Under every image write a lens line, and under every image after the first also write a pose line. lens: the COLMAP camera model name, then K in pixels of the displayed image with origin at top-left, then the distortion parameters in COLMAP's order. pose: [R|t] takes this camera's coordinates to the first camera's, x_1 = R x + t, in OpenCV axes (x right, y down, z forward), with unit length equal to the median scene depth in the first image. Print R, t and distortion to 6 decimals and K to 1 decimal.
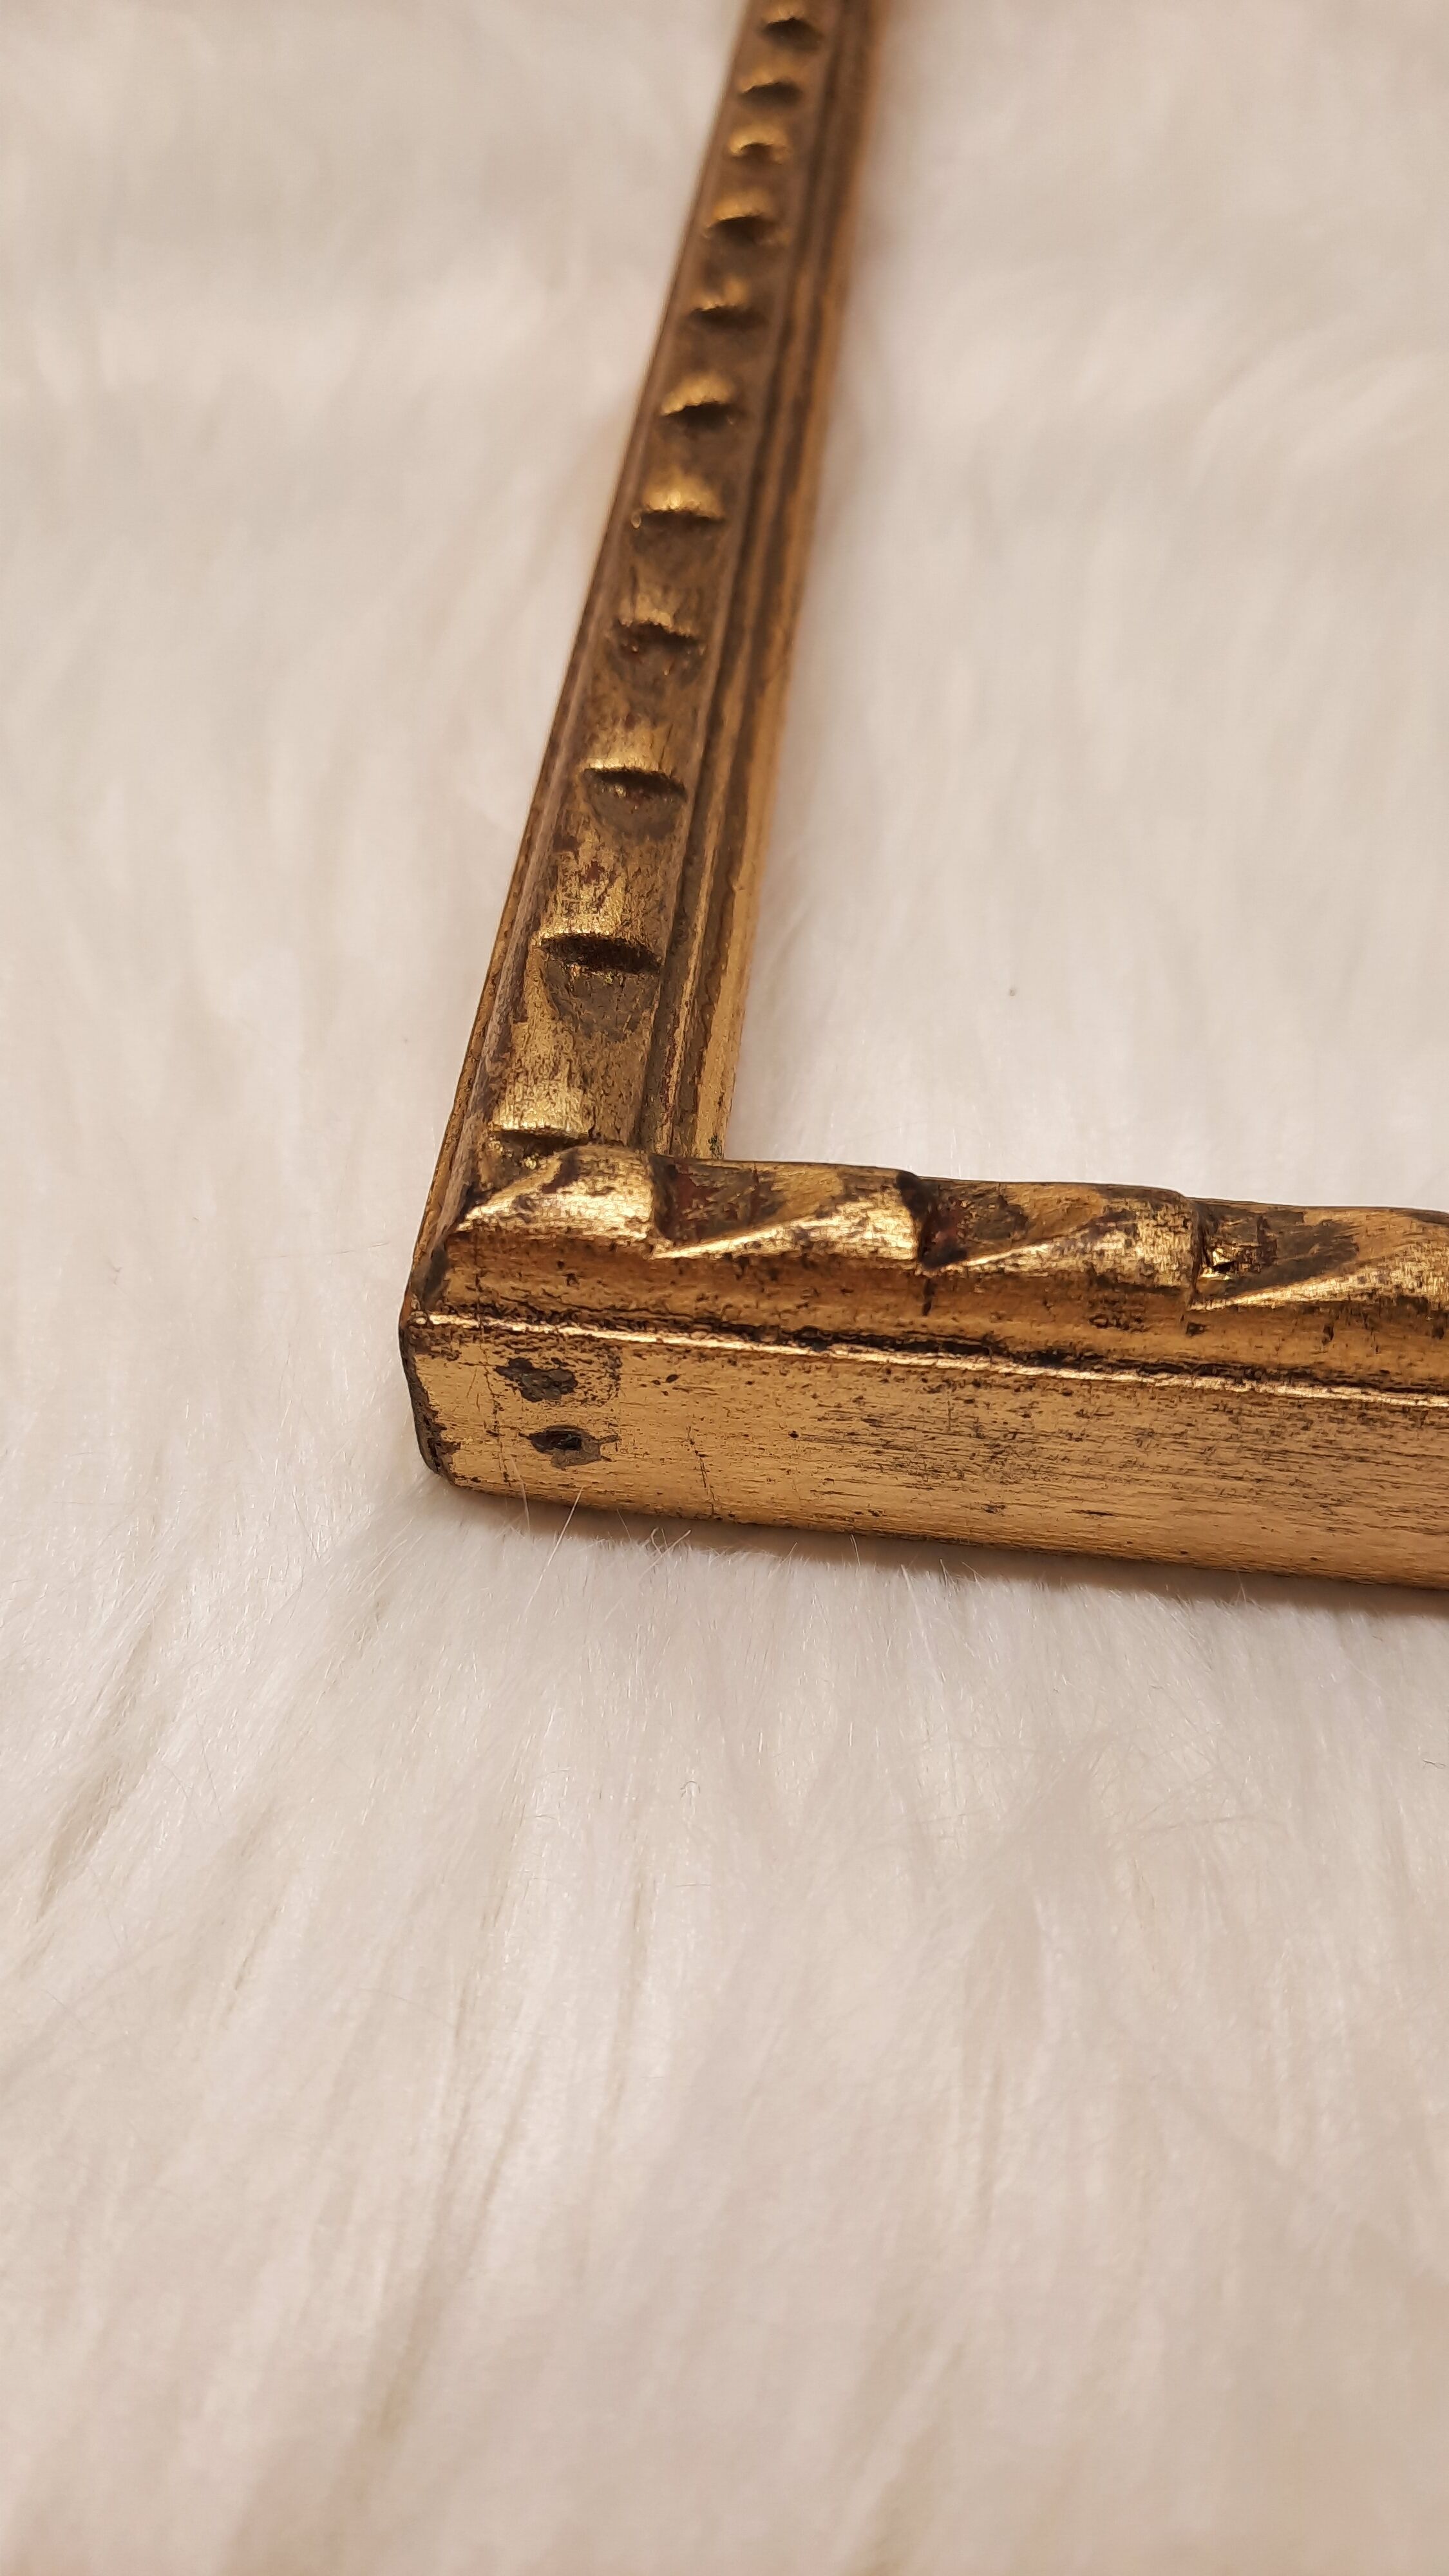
lens RADIAL K [[1973.0, 0, 717.7], [0, 1973.0, 1293.4], [0, 0, 1]] dist [-0.004975, -0.027823]
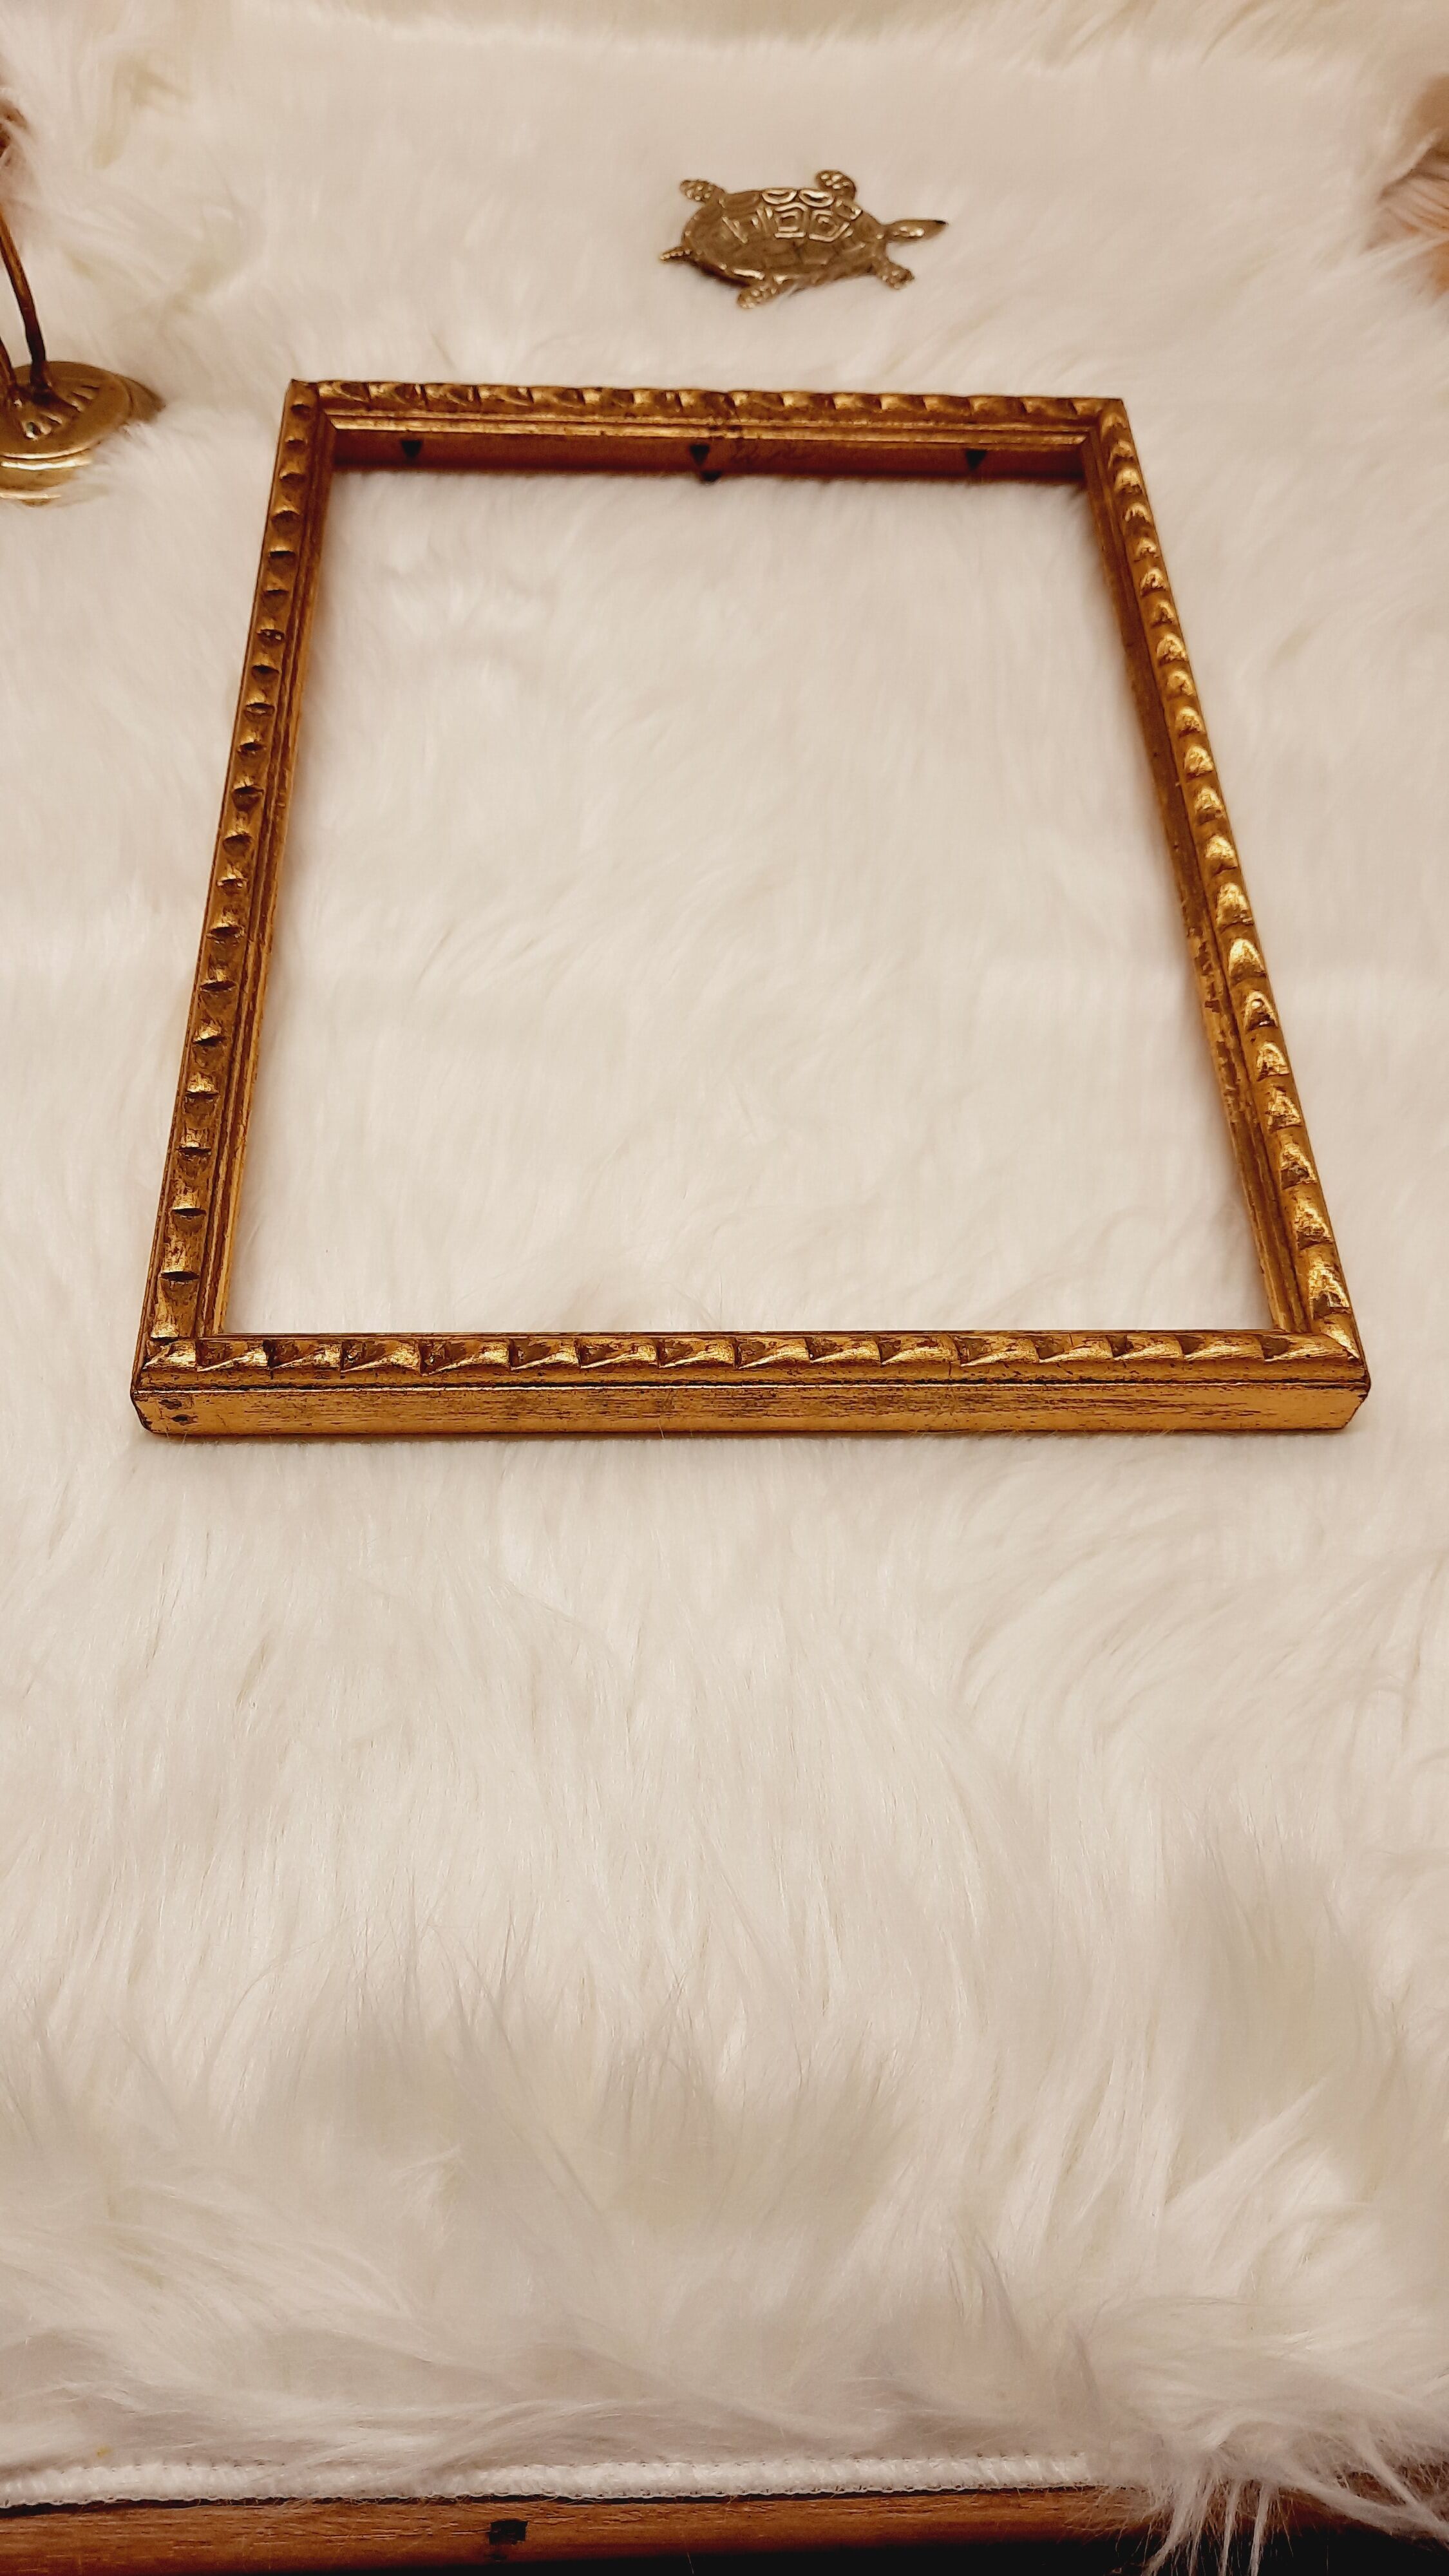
lens RADIAL K [[1973.0, 0, 781.0], [0, 1973.0, 1313.4], [0, 0, 1]] dist [-0.004975, -0.027823]
pose [[0.986327, -0.091773, 0.136884, 0.512739], [0.078437, 0.991908, 0.099831, -0.379407], [-0.144938, -0.087730, 0.985544, -2.618340]]
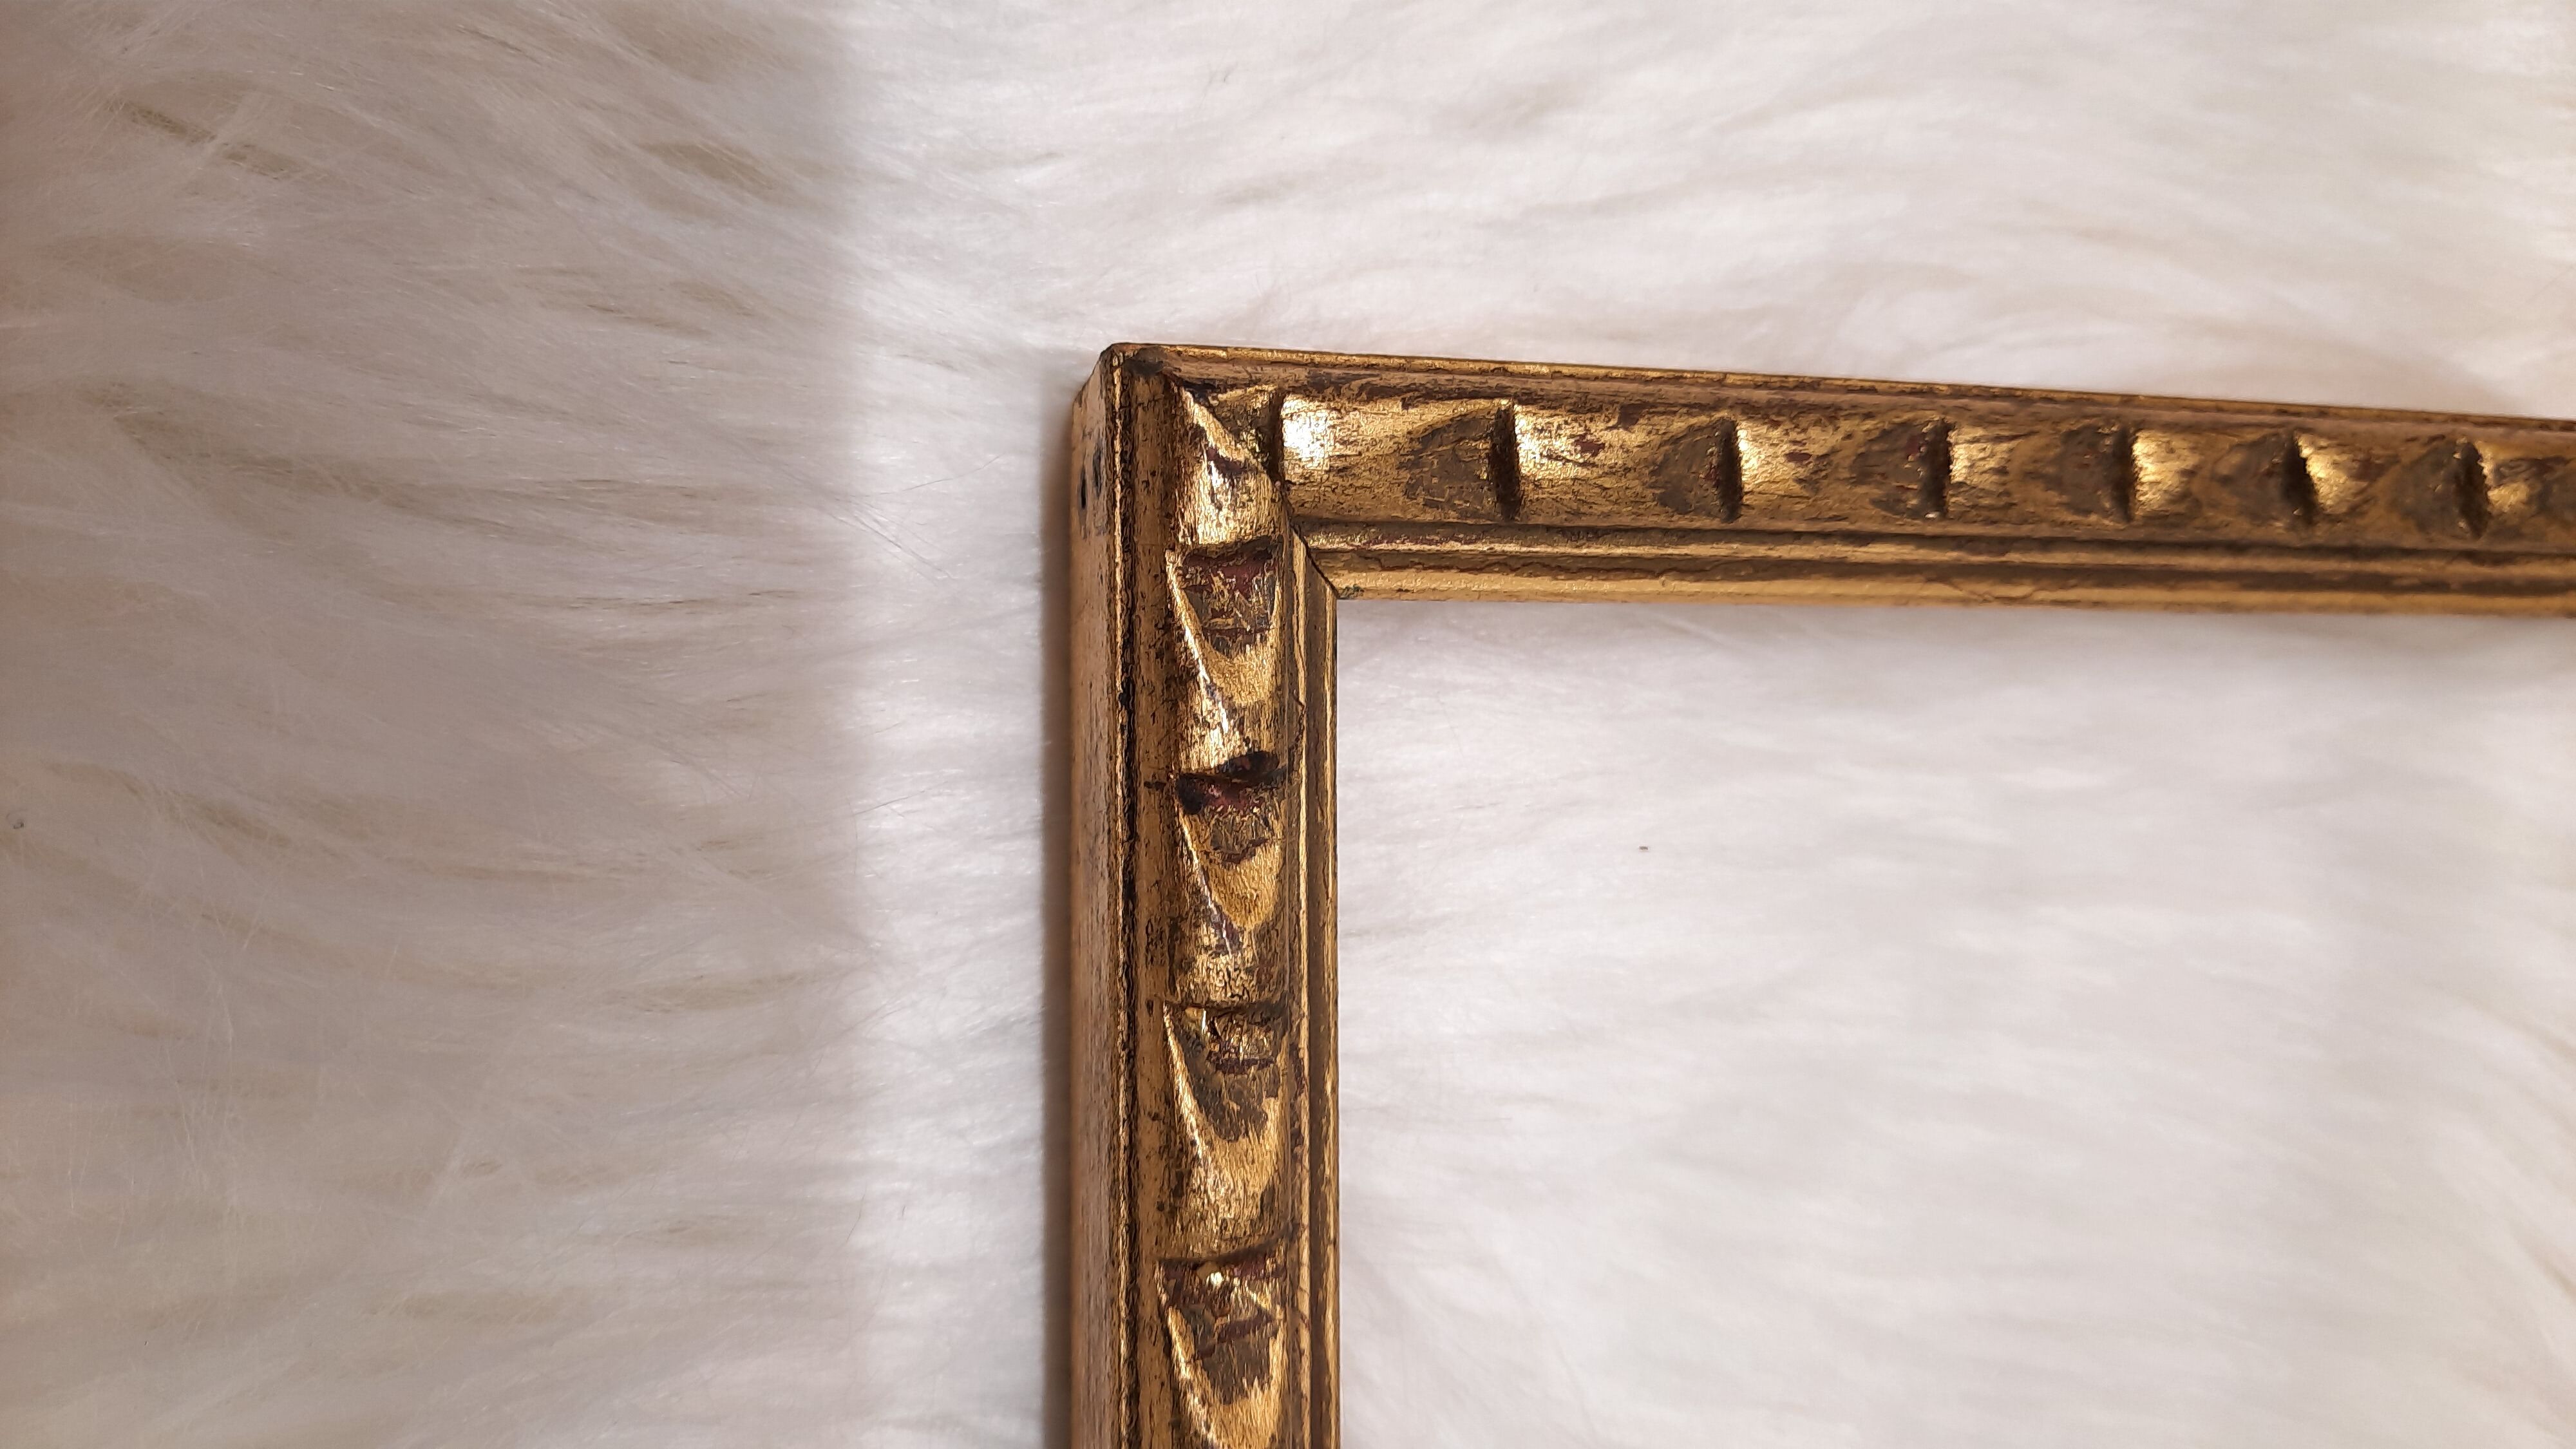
lens RADIAL K [[1973.0, 0, 1290.9], [0, 1973.0, 726.1], [0, 0, 1]] dist [-0.004975, -0.027823]
pose [[0.109572, 0.993732, 0.022155, 0.048283], [-0.920863, 0.093096, 0.378608, -0.474952], [0.374172, -0.061887, 0.925292, -0.064131]]
